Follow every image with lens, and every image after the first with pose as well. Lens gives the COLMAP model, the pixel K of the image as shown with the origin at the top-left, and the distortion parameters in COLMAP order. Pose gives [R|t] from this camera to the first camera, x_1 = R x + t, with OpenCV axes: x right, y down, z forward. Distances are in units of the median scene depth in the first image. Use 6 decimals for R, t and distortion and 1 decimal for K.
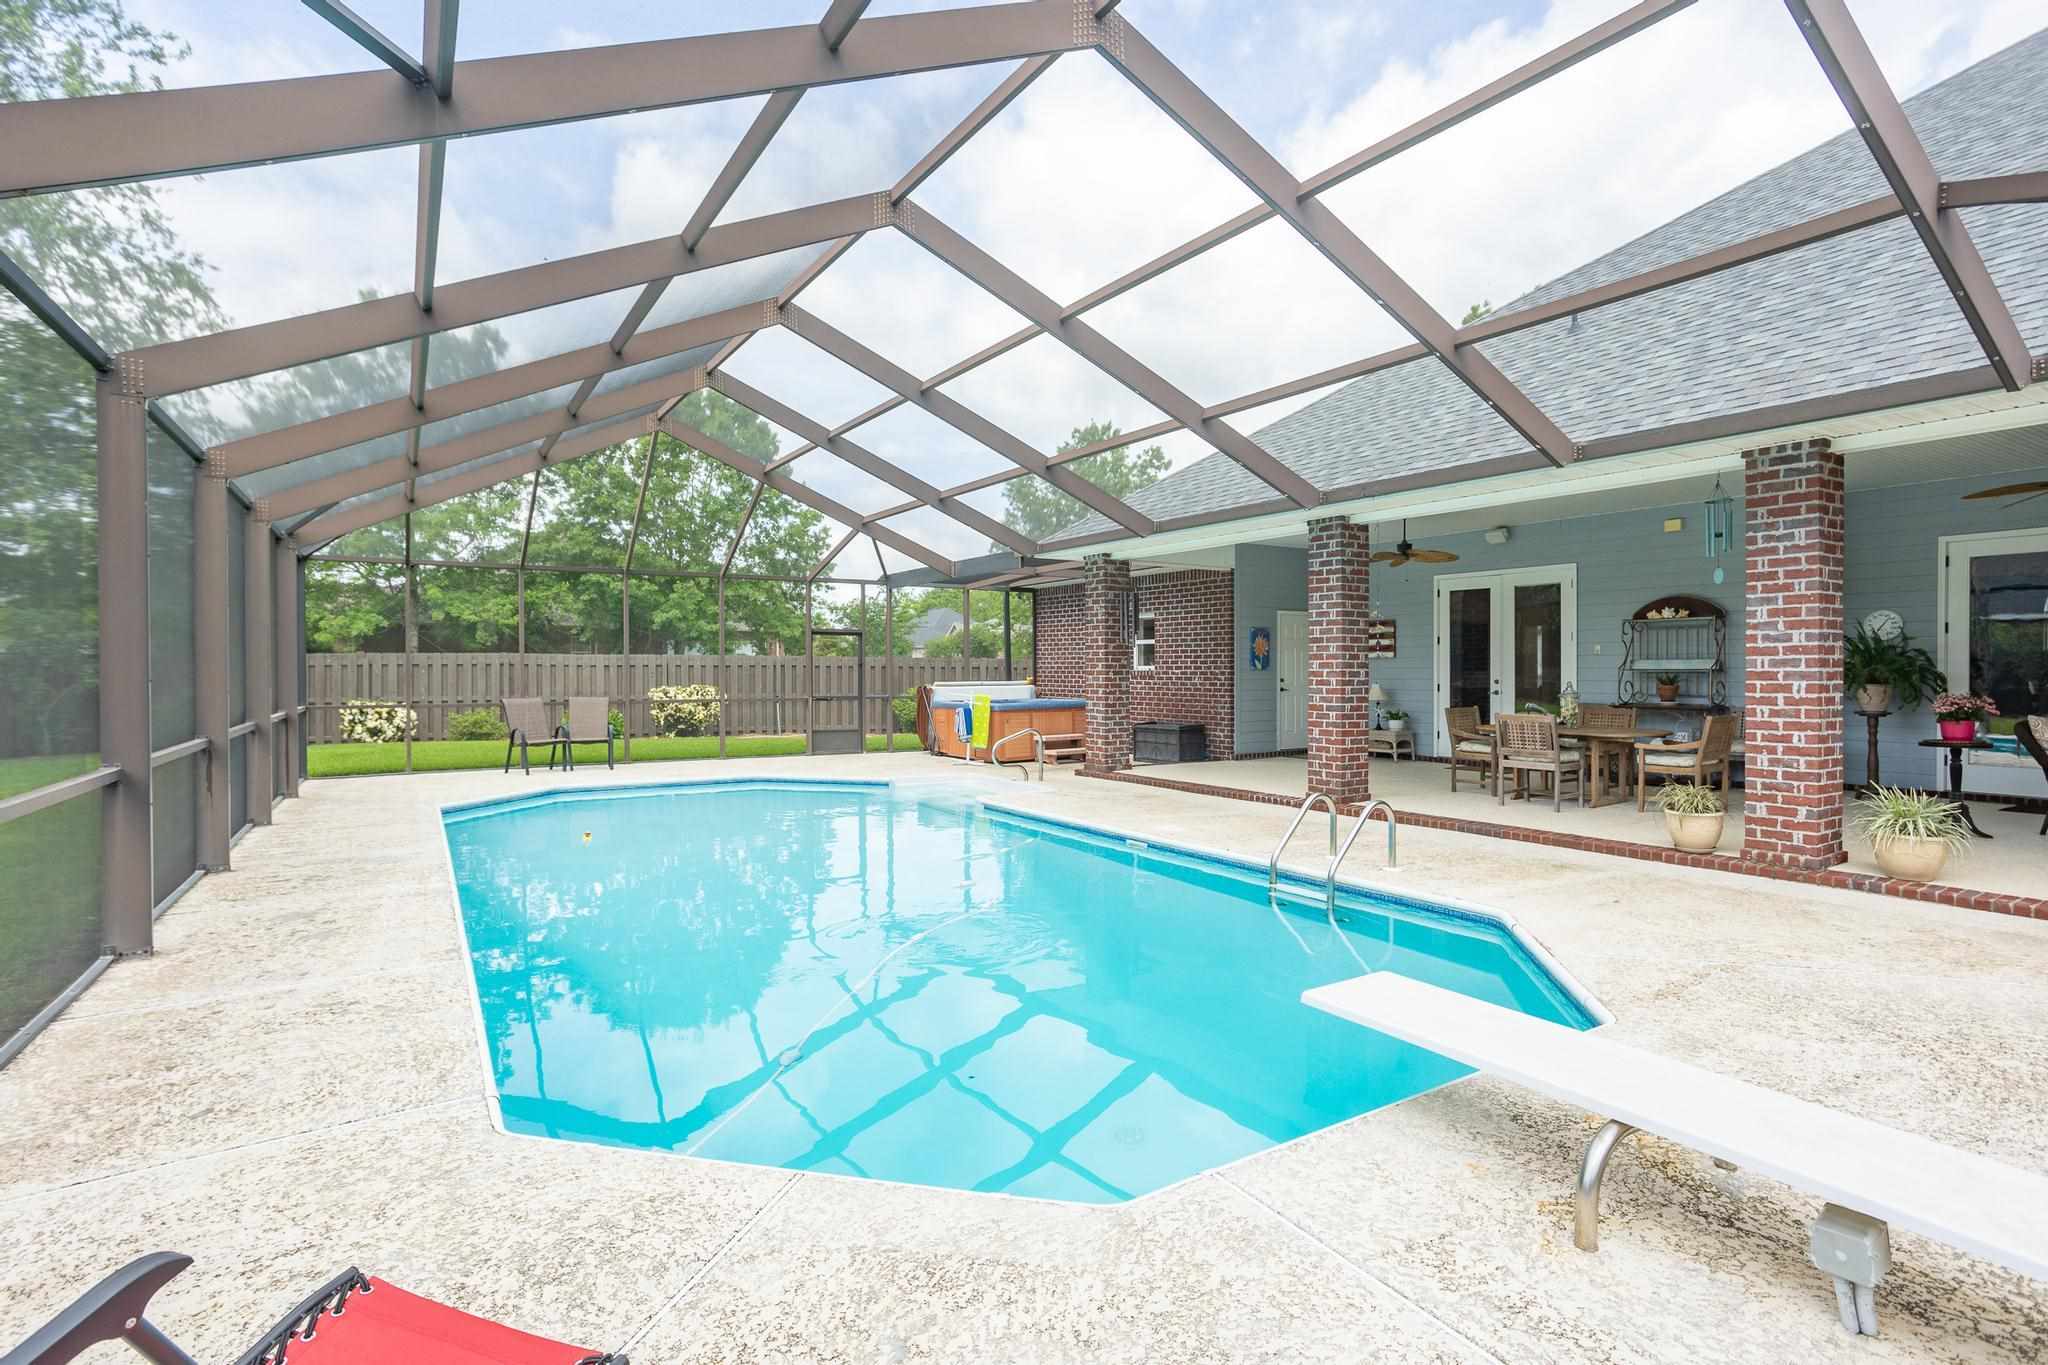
lens RADIAL K [[998.7, 0, 1043.6], [0, 998.7, 681.6], [0, 0, 1]] dist [-0.007858, 0.001838]
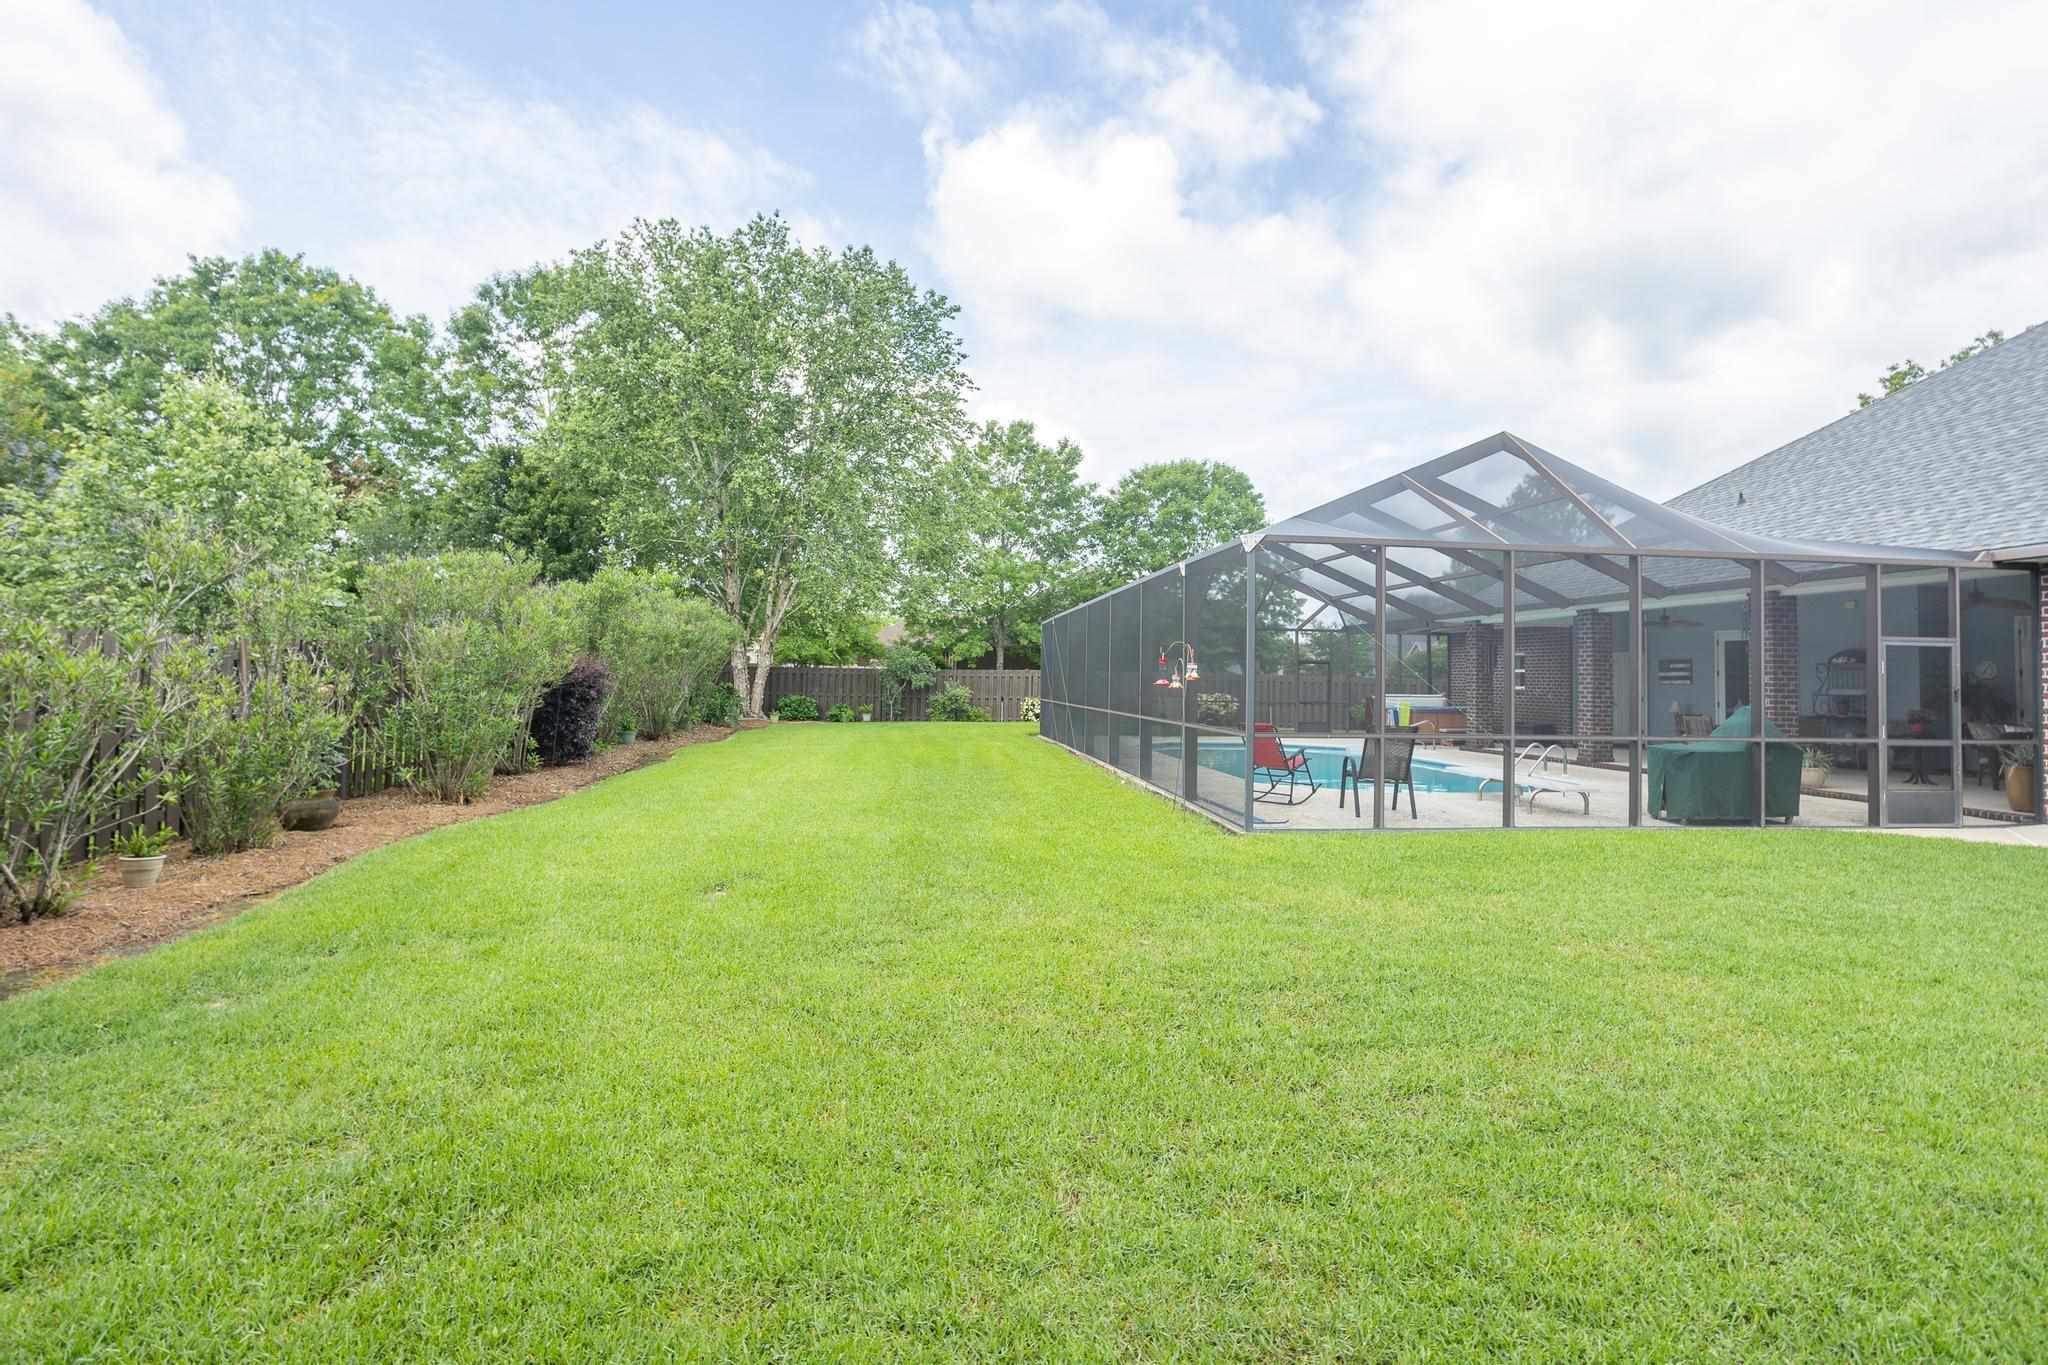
lens RADIAL K [[998.7, 0, 1019.2], [0, 998.7, 674.1], [0, 0, 1]] dist [-0.007858, 0.001838]
pose [[0.887472, 0.014366, -0.460637, 0.150551], [-0.024848, 0.999552, -0.016700, 0.012561], [0.460190, 0.026267, 0.887432, -0.857848]]
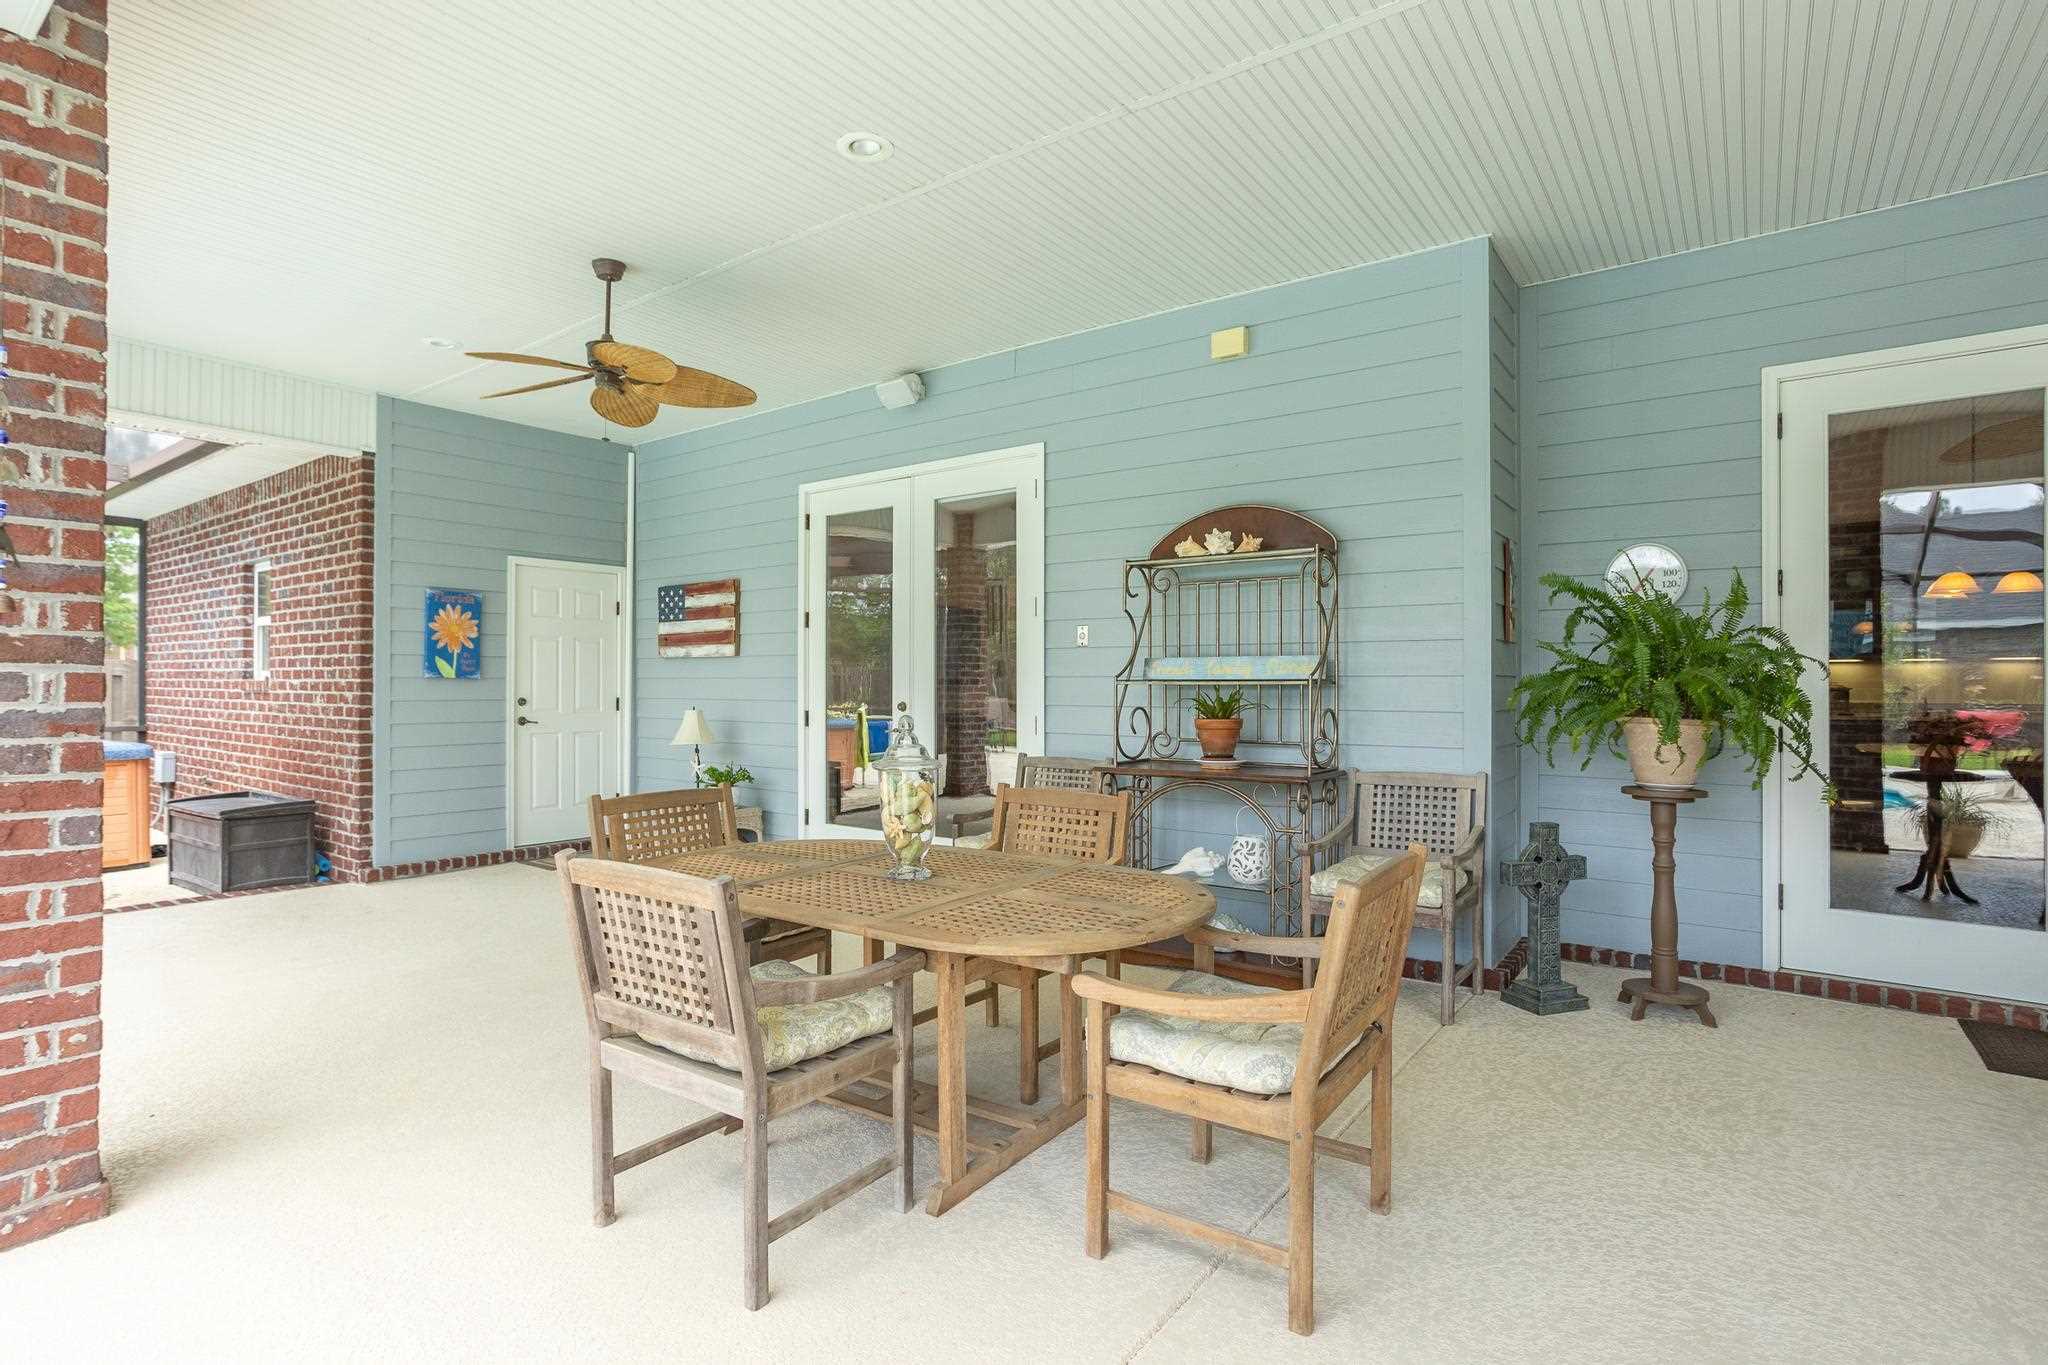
lens RADIAL K [[998.7, 0, 1016.9], [0, 998.7, 680.9], [0, 0, 1]] dist [-0.007858, 0.001838]
pose [[0.943234, 0.007379, 0.332048, 0.336466], [-0.001124, 0.999818, -0.019024, -0.002917], [-0.332128, 0.017571, 0.943071, 0.521956]]
